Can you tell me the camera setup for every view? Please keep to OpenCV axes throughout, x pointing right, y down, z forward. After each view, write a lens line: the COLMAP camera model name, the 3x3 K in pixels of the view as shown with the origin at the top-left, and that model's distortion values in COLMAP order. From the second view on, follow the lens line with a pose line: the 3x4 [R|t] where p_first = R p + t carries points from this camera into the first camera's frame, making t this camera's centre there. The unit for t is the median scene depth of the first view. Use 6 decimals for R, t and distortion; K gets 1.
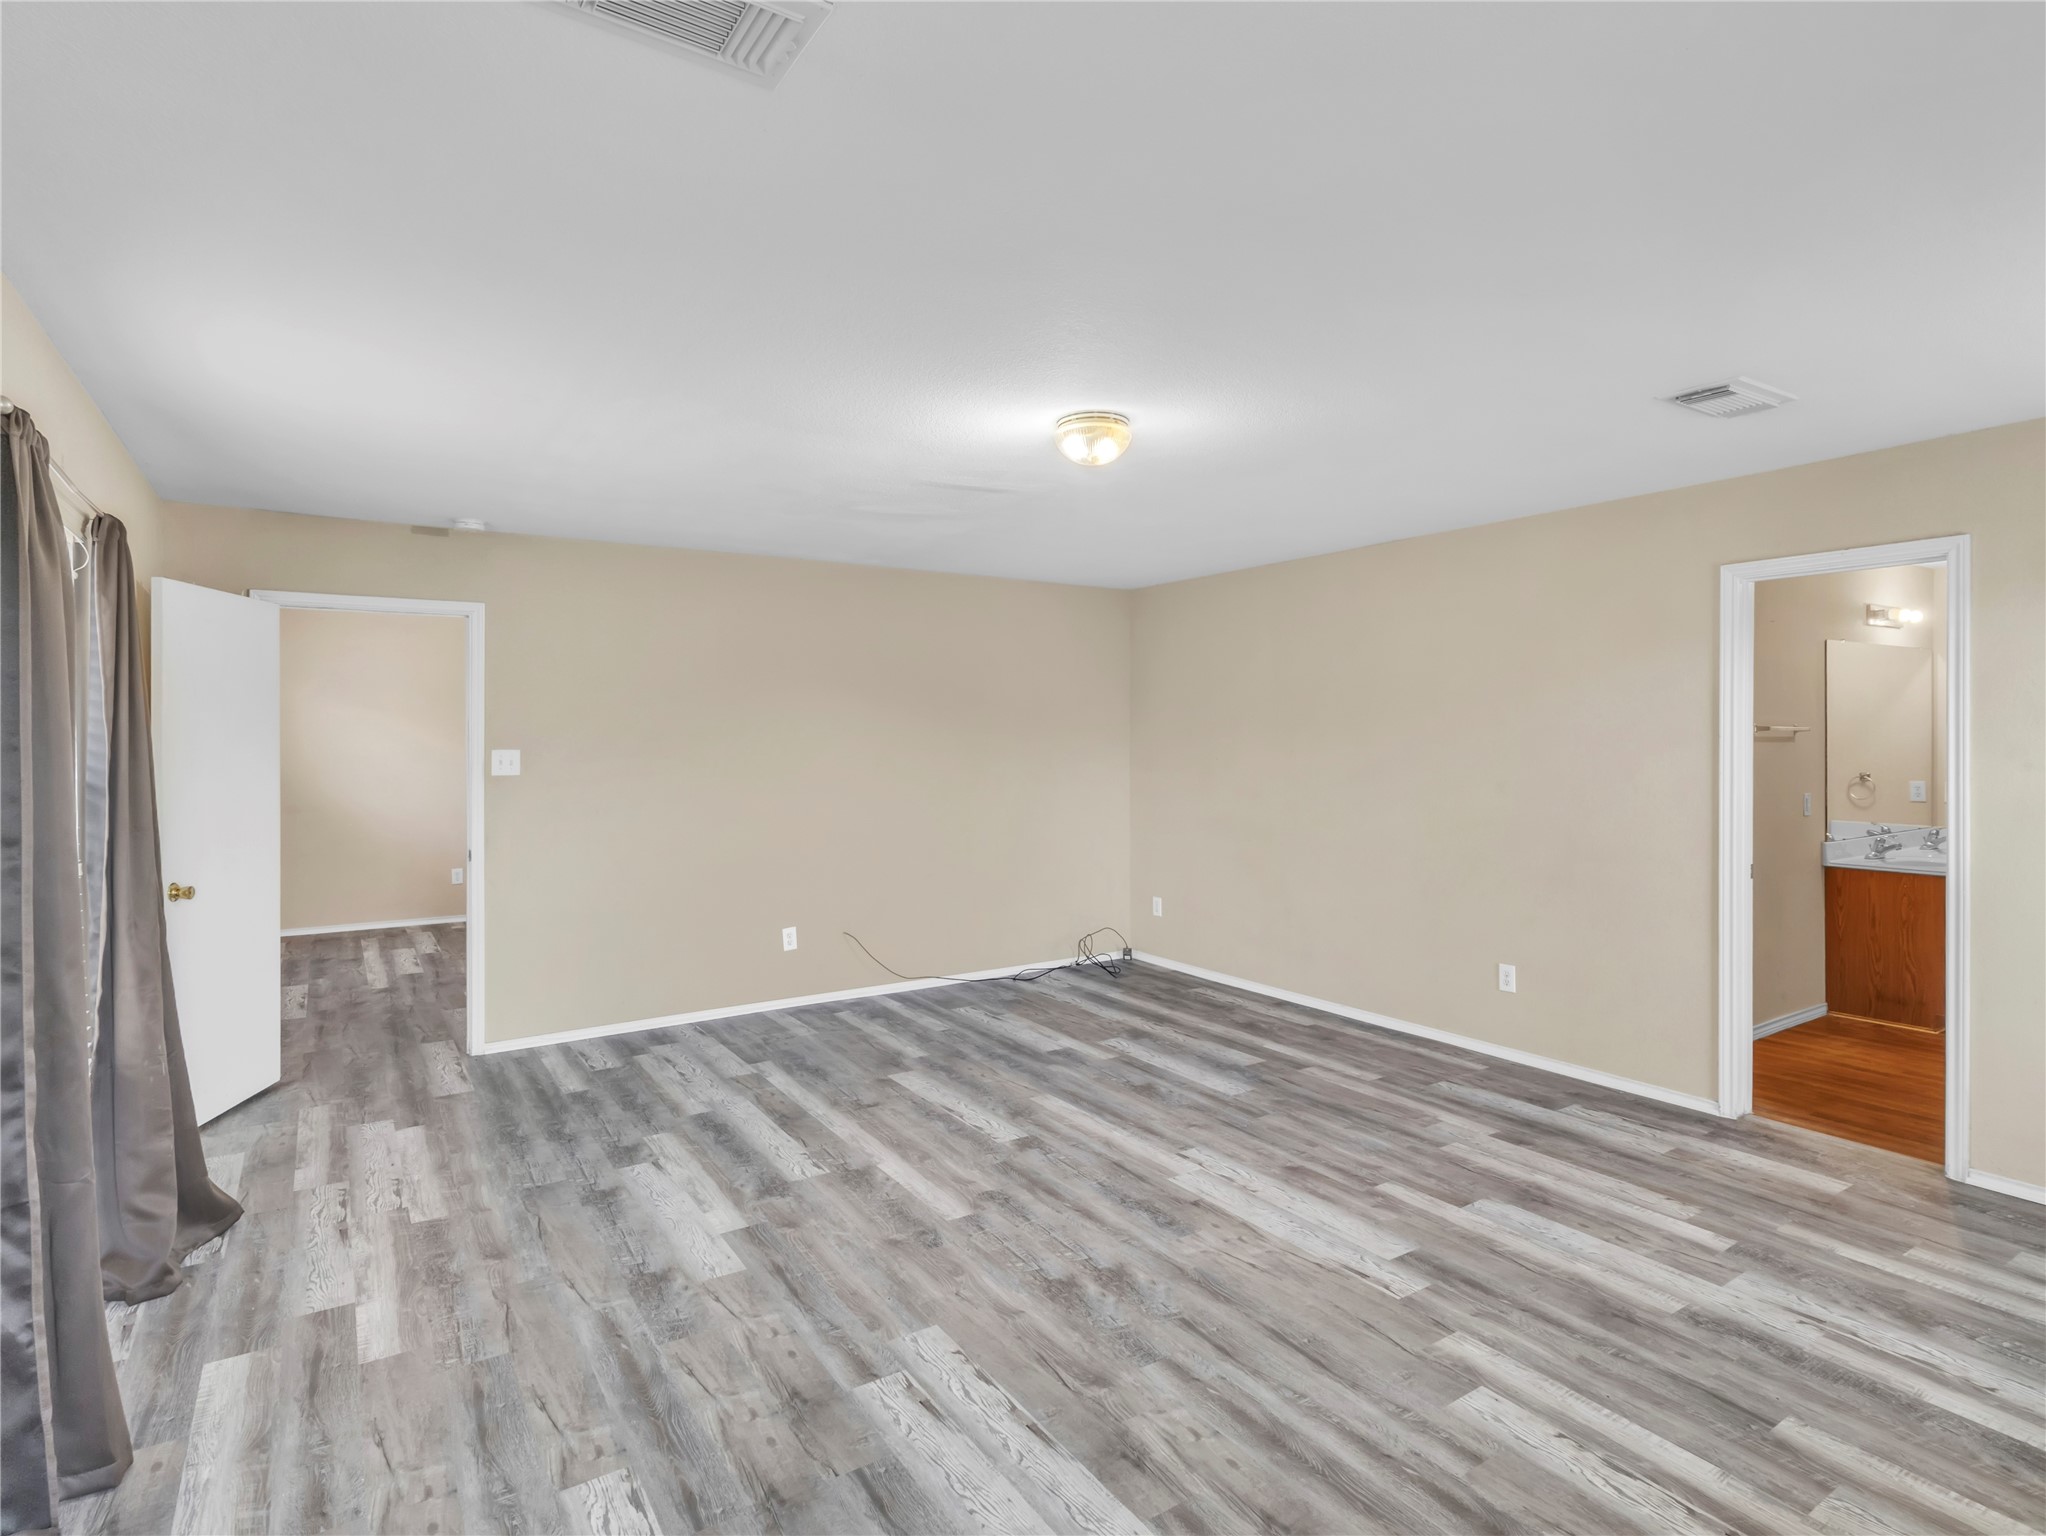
lens RADIAL K [[1066.9, 0, 1022.0], [0, 1066.9, 747.8], [0, 0, 1]] dist [0.003498, 0.002176]
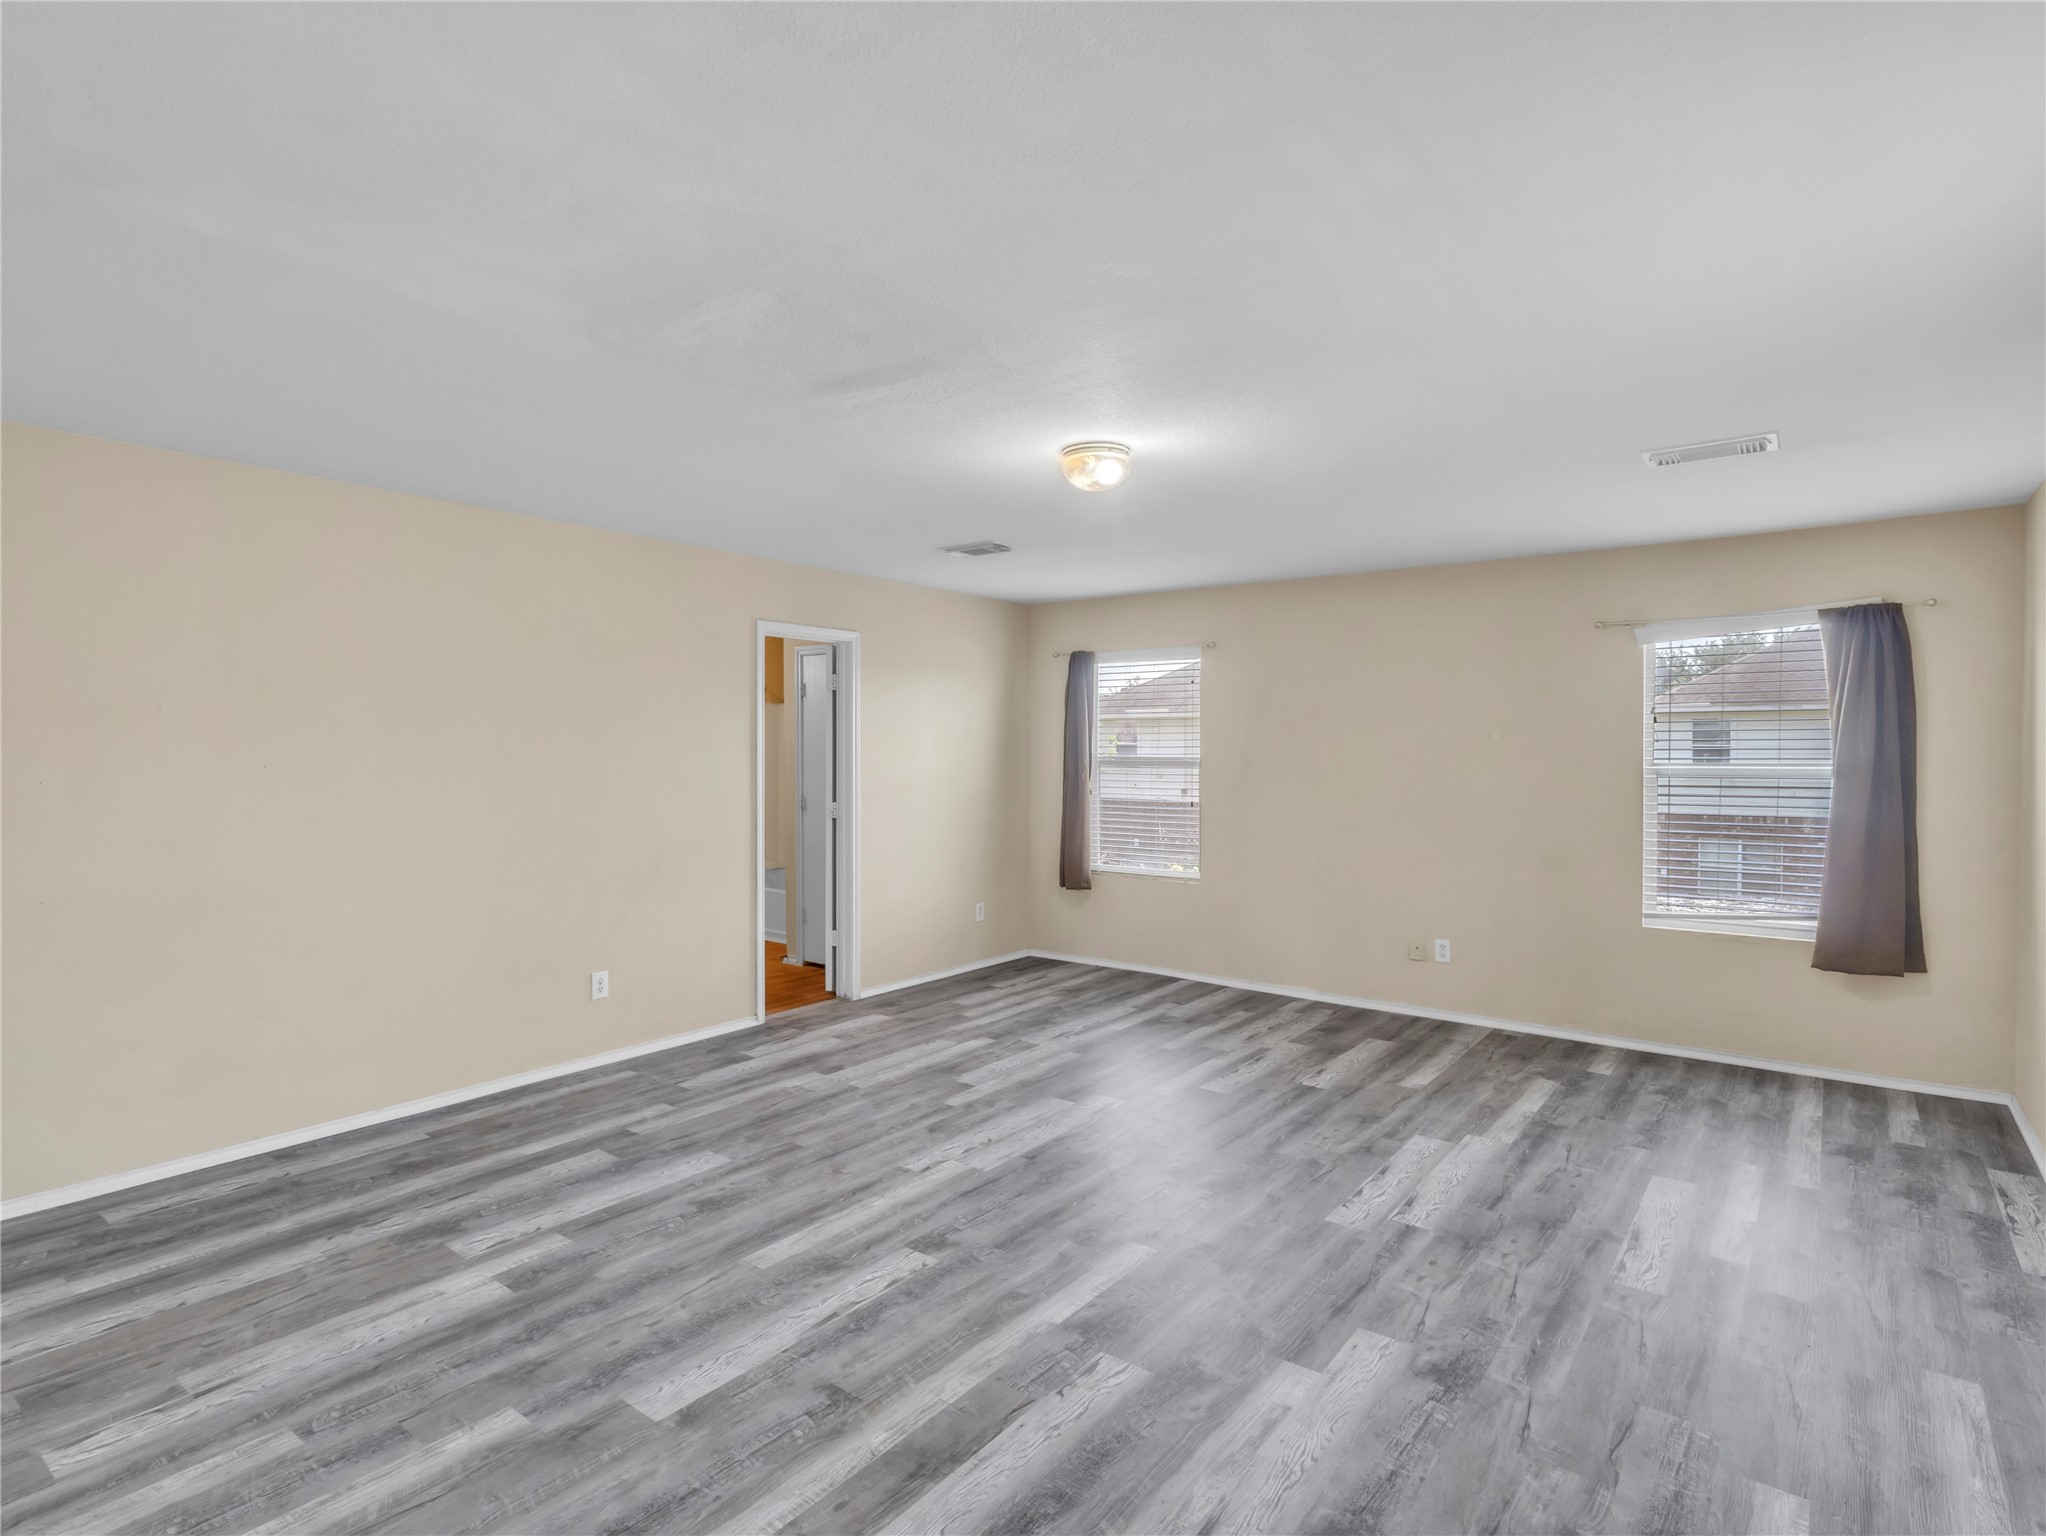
lens RADIAL K [[1066.9, 0, 1022.0], [0, 1066.9, 747.8], [0, 0, 1]] dist [0.003498, 0.002176]
pose [[-0.337720, 0.002997, 0.941242, -0.806982], [0.004954, 0.999987, -0.001406, -0.004070], [-0.941234, 0.004188, -0.337730, 1.249201]]
